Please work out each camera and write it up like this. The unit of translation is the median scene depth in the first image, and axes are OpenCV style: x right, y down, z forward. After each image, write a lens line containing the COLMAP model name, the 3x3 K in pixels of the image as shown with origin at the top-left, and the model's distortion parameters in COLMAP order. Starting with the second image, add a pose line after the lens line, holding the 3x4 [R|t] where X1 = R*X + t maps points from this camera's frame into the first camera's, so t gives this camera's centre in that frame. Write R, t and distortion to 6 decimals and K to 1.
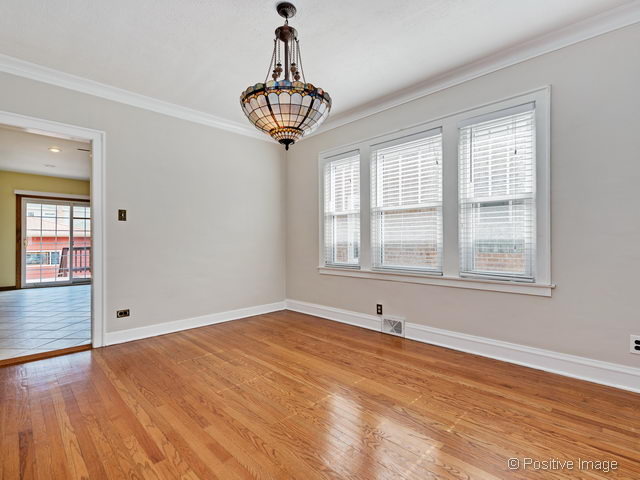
lens RADIAL K [[314.2, 0, 320.4], [0, 314.2, 236.4], [0, 0, 1]] dist [-0.001894, -0.001551]
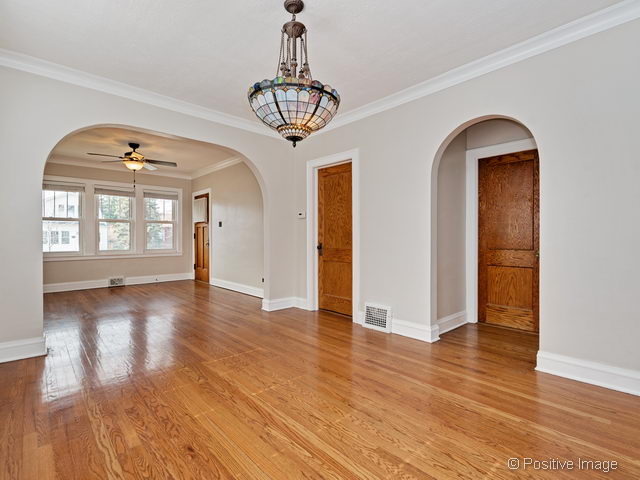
lens RADIAL K [[314.2, 0, 319.0], [0, 314.2, 243.0], [0, 0, 1]] dist [-0.001894, -0.001551]
pose [[-0.999181, 0.008000, 0.039676, -0.157544], [0.008208, 0.999953, 0.005088, 0.018530], [-0.039633, 0.005409, -0.999200, 1.390987]]
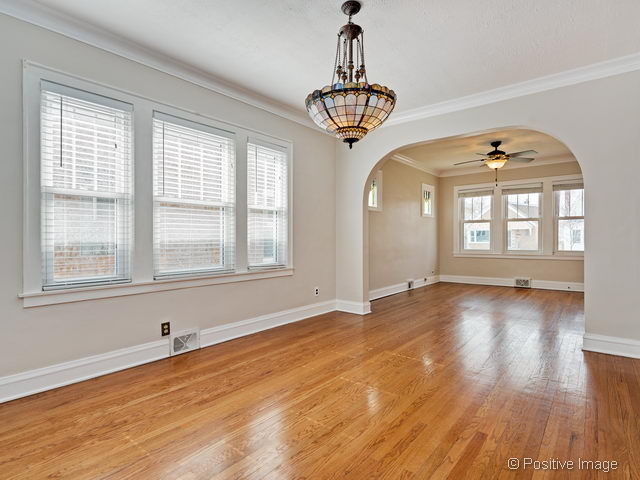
lens RADIAL K [[346.6, 0, 322.2], [0, 346.6, 240.5], [0, 0, 1]] dist [-0.005150, 0.001349]
pose [[-0.113794, 0.002855, 0.993500, -0.833459], [-0.005227, 0.999980, -0.003473, 0.018494], [-0.993491, -0.005588, -0.113777, 0.852087]]
